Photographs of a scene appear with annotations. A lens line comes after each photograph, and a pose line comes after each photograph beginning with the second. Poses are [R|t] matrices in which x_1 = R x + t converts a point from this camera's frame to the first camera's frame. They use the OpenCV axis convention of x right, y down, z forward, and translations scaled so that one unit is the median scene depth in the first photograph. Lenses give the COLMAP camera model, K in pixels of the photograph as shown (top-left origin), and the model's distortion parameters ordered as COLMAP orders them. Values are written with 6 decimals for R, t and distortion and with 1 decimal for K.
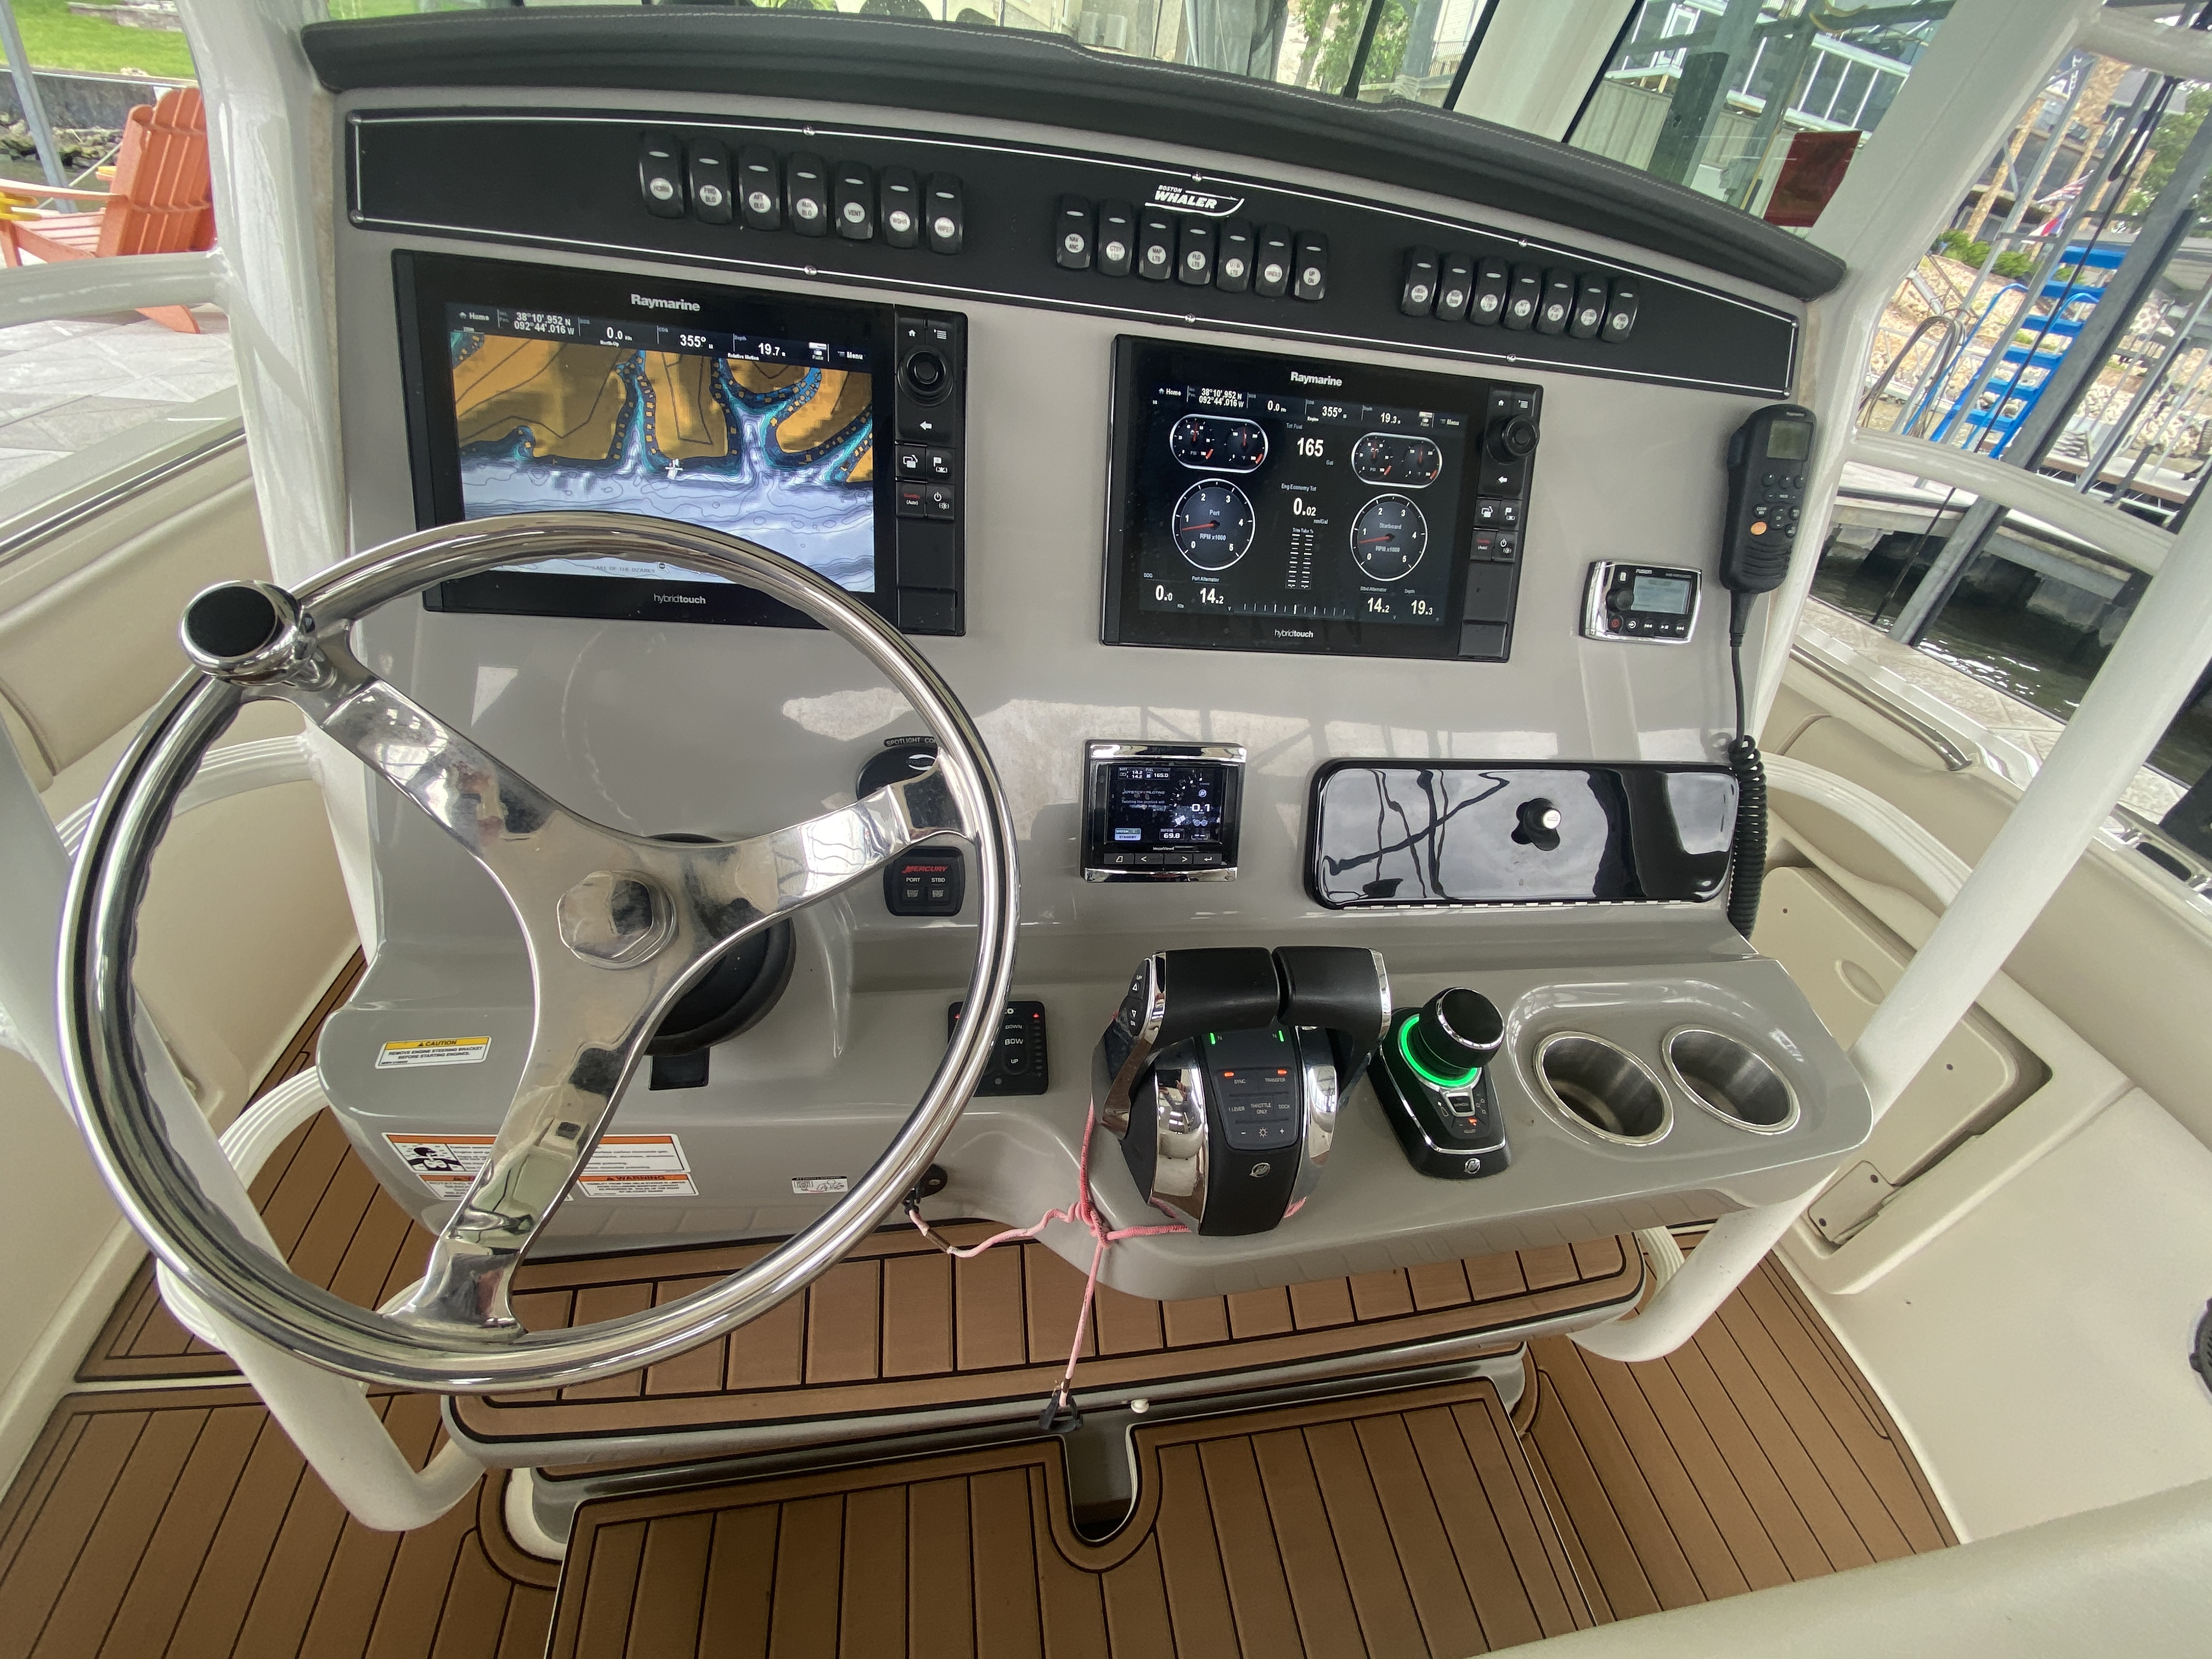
lens RADIAL K [[902.5, 0, 1118.3], [0, 902.5, 821.0], [0, 0, 1]] dist [0.002287, -0.009839]
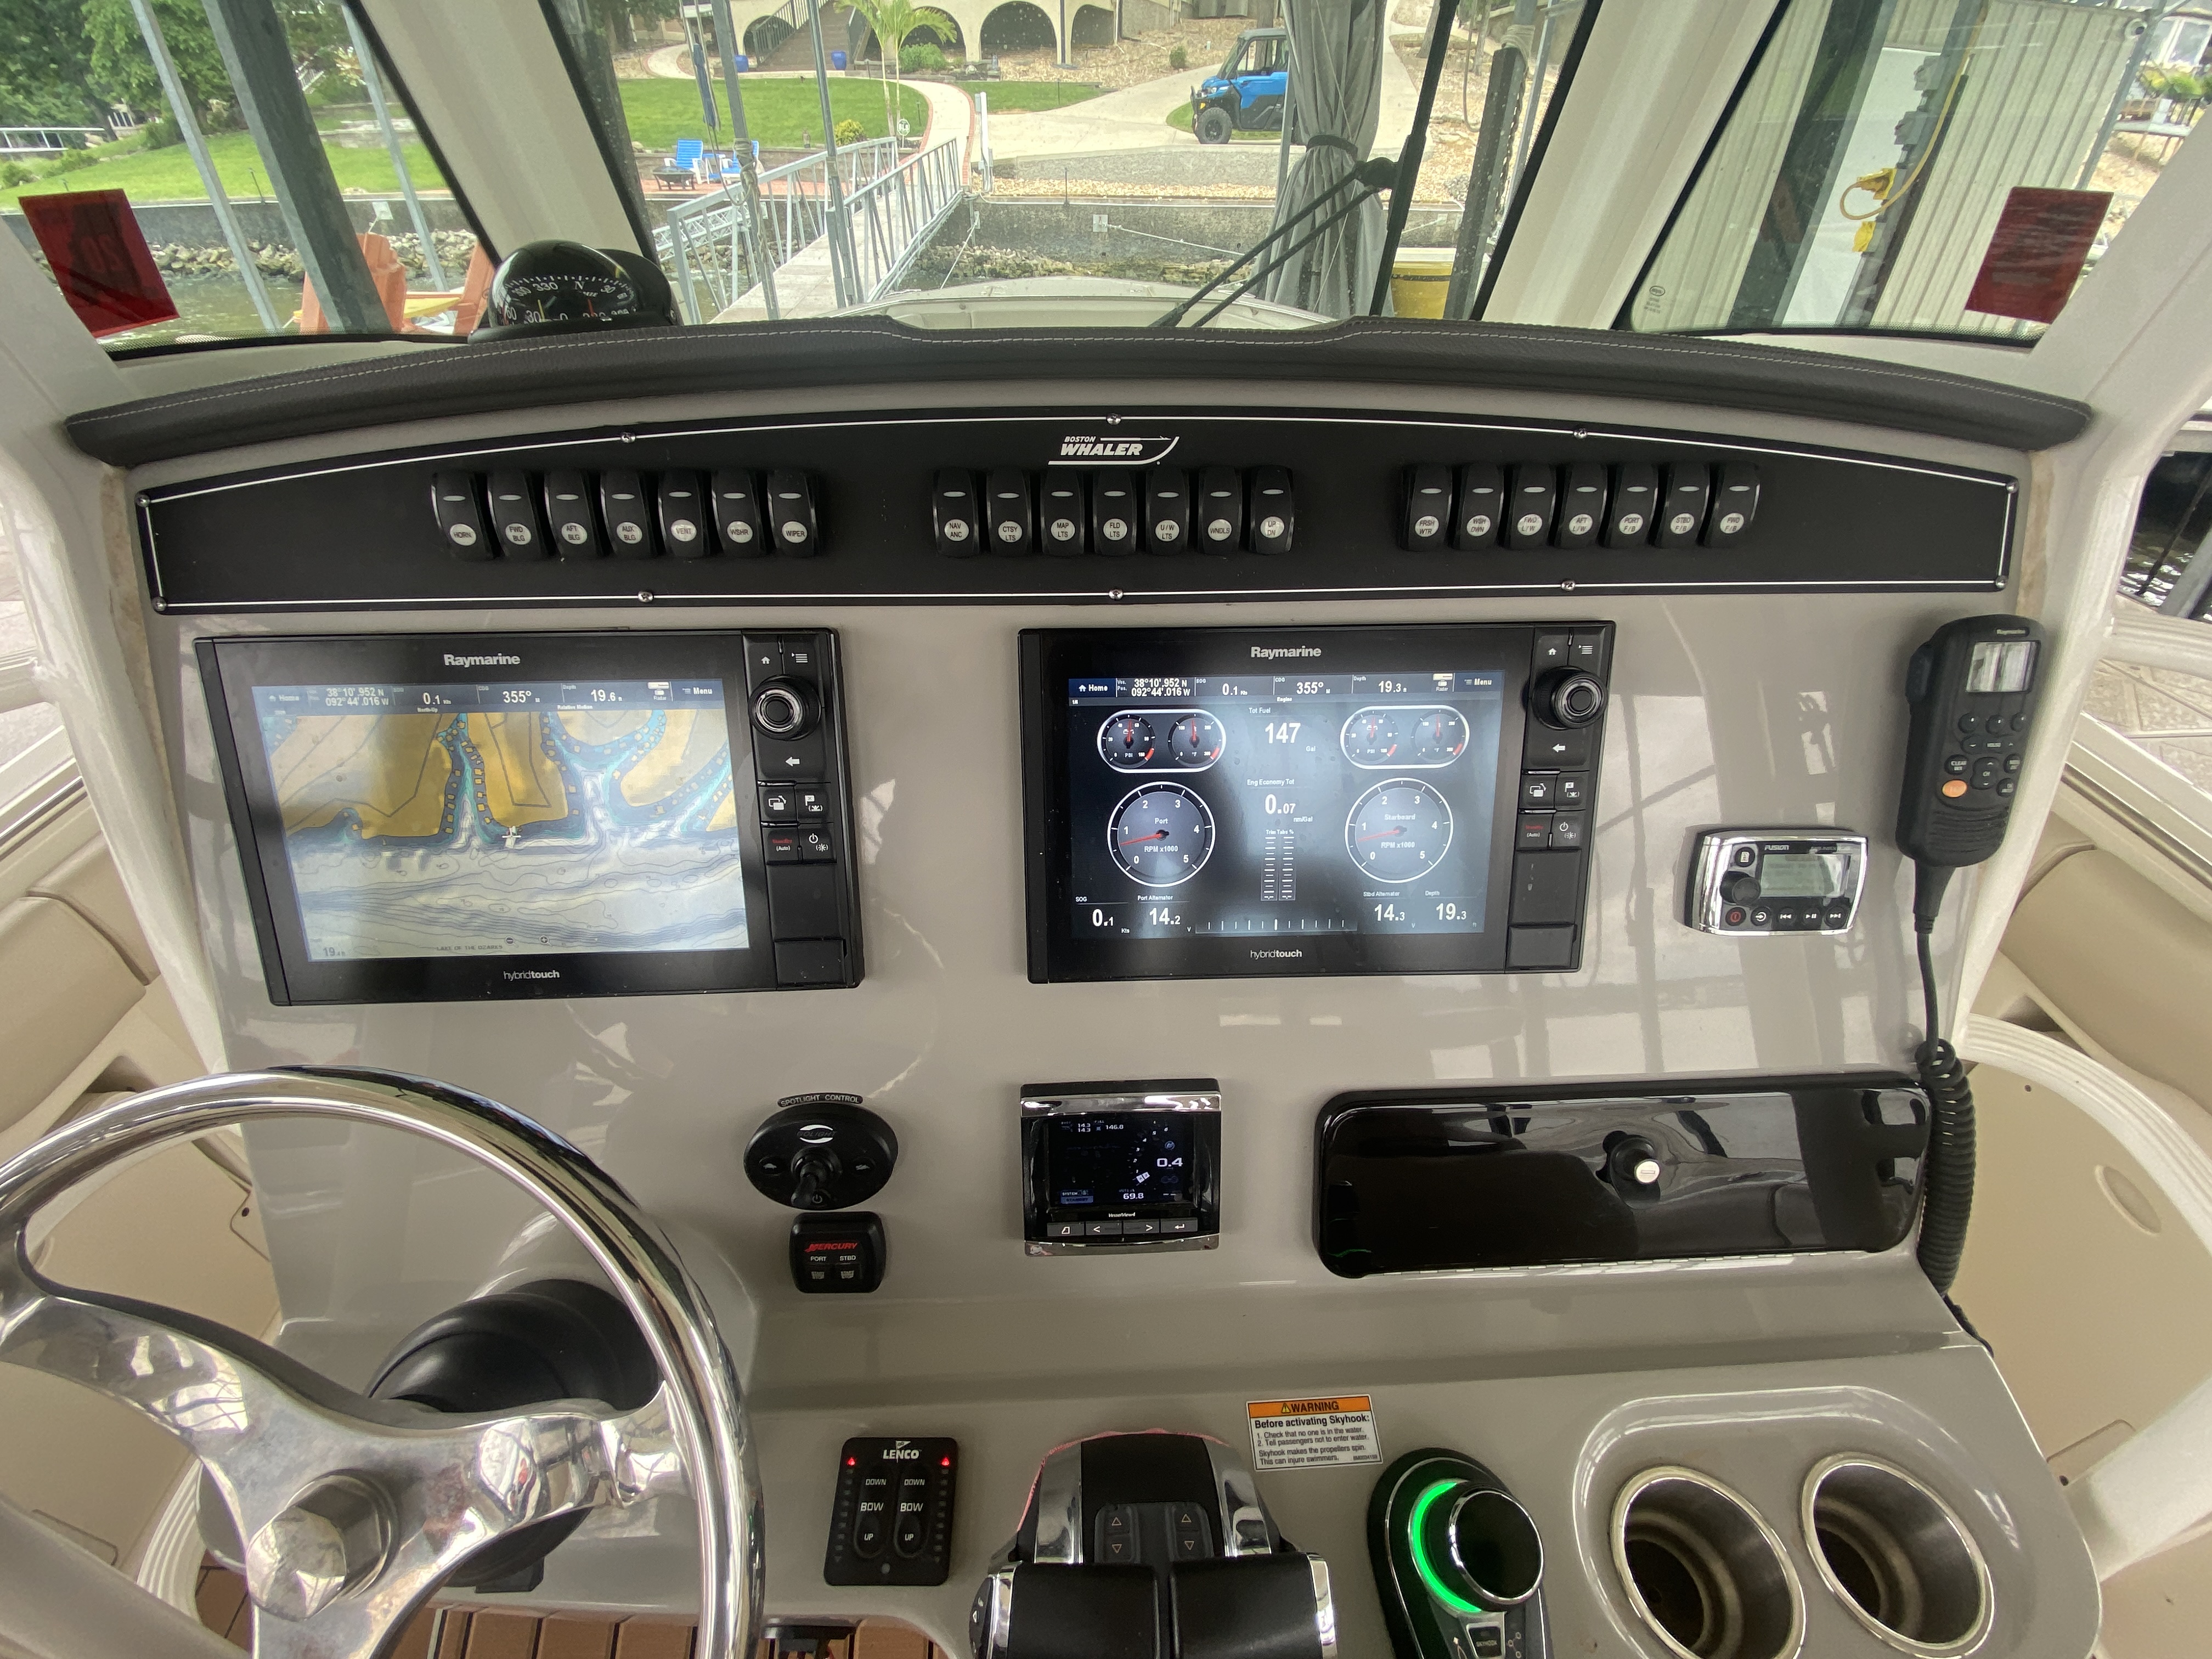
lens RADIAL K [[902.5, 0, 1103.1], [0, 902.5, 833.3], [0, 0, 1]] dist [0.002287, -0.009839]
pose [[0.984748, -0.018824, -0.172964, 0.209717], [0.021453, 0.999681, 0.013340, -0.374592], [0.172657, -0.016847, 0.984838, 0.230237]]
